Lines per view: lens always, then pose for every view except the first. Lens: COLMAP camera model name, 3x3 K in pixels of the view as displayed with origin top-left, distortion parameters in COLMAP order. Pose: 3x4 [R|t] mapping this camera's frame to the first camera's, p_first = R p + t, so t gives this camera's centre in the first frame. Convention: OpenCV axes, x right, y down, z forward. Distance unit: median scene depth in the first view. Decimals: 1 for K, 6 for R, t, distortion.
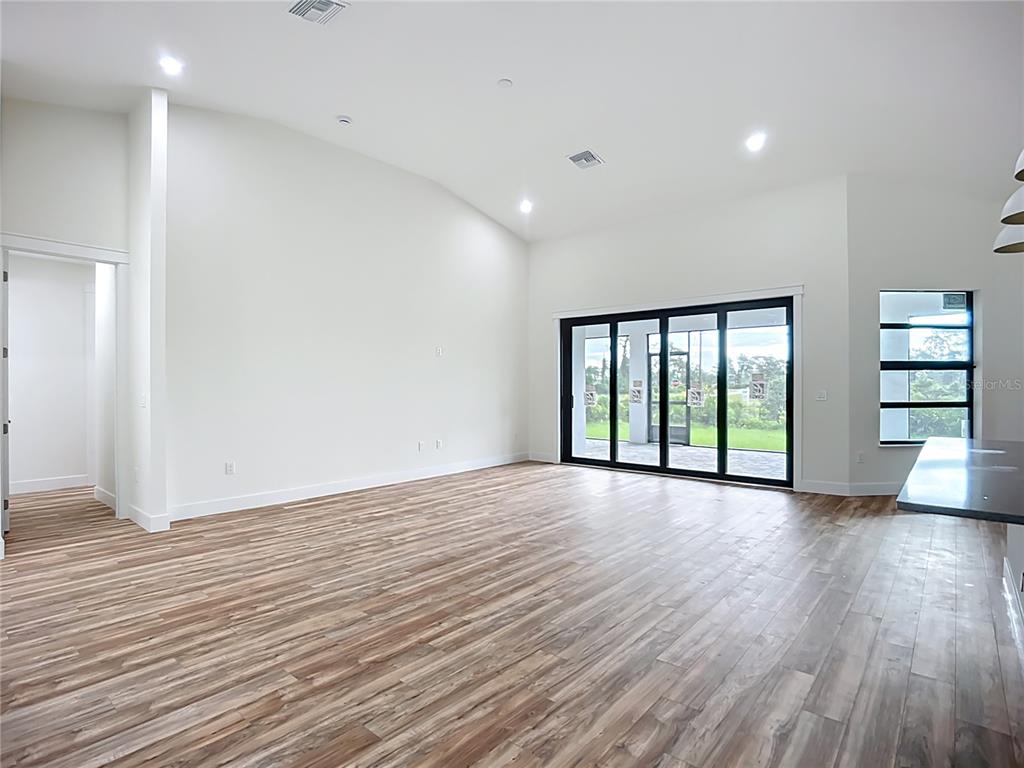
lens RADIAL K [[536.8, 0, 507.5], [0, 536.8, 383.1], [0, 0, 1]] dist [-0.043862, 0.022530]
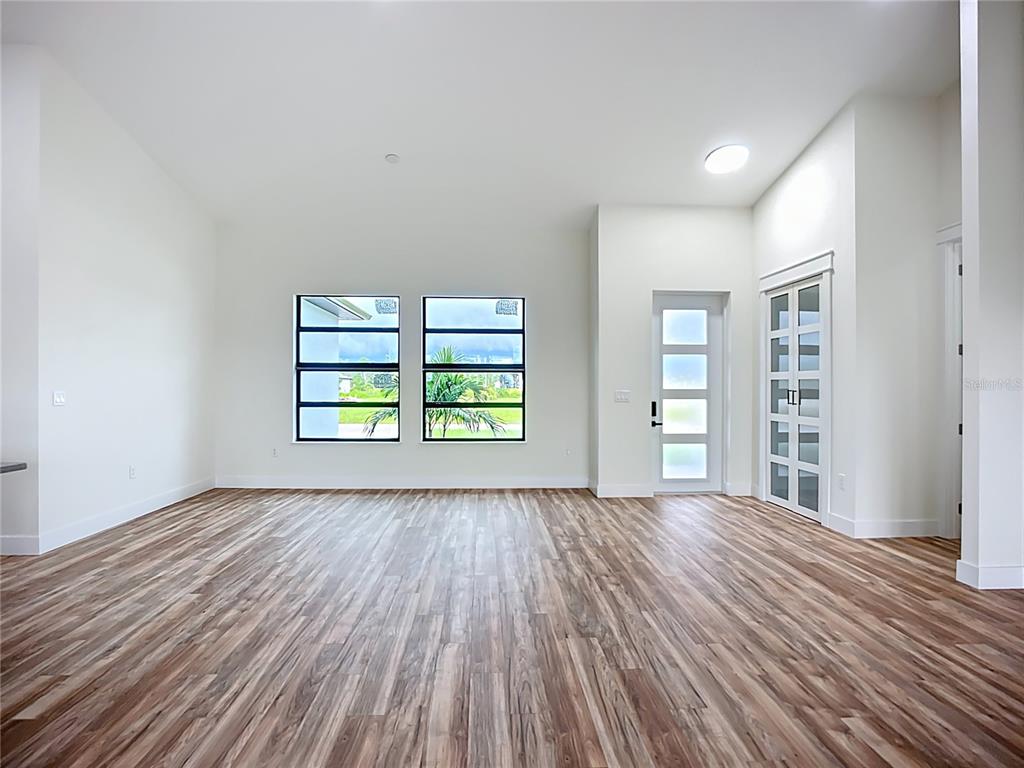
lens RADIAL K [[529.5, 0, 508.0], [0, 529.5, 386.8], [0, 0, 1]] dist [-0.024485, 0.000822]
pose [[-0.728620, -0.001307, -0.684917, 0.375165], [0.000183, 0.999998, -0.002103, 0.013147], [0.684918, -0.001658, -0.728618, 1.407867]]
